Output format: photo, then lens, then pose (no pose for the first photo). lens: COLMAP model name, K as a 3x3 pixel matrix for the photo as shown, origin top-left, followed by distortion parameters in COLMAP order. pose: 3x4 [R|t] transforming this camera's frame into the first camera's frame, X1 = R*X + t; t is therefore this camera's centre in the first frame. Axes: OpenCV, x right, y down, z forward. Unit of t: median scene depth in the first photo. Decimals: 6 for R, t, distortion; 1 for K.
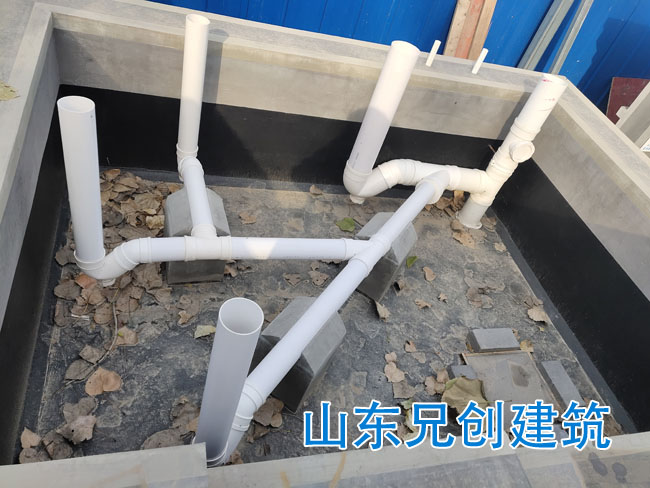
lens RADIAL K [[493.7, 0, 325.0], [0, 493.7, 244.0], [0, 0, 1]] dist [0.010054, 0.001528]
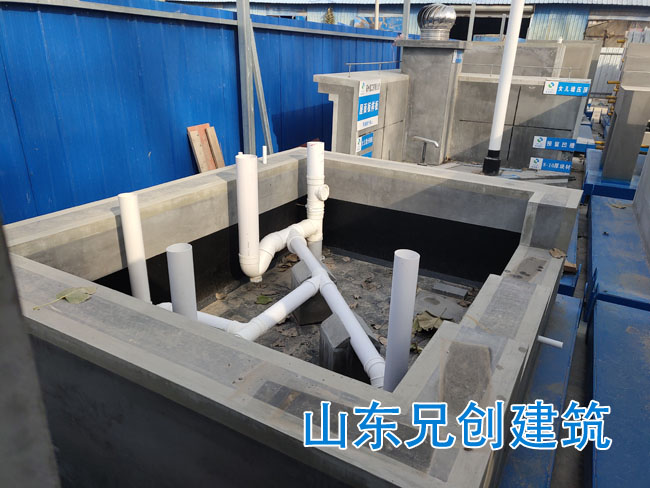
lens RADIAL K [[493.7, 0, 325.0], [0, 493.7, 244.0], [0, 0, 1]] dist [0.010054, 0.001528]
pose [[0.665706, -0.484226, 0.567768, -0.532346], [0.614798, 0.787127, -0.049541, 0.006702], [-0.422917, 0.382042, 0.821697, -0.141596]]
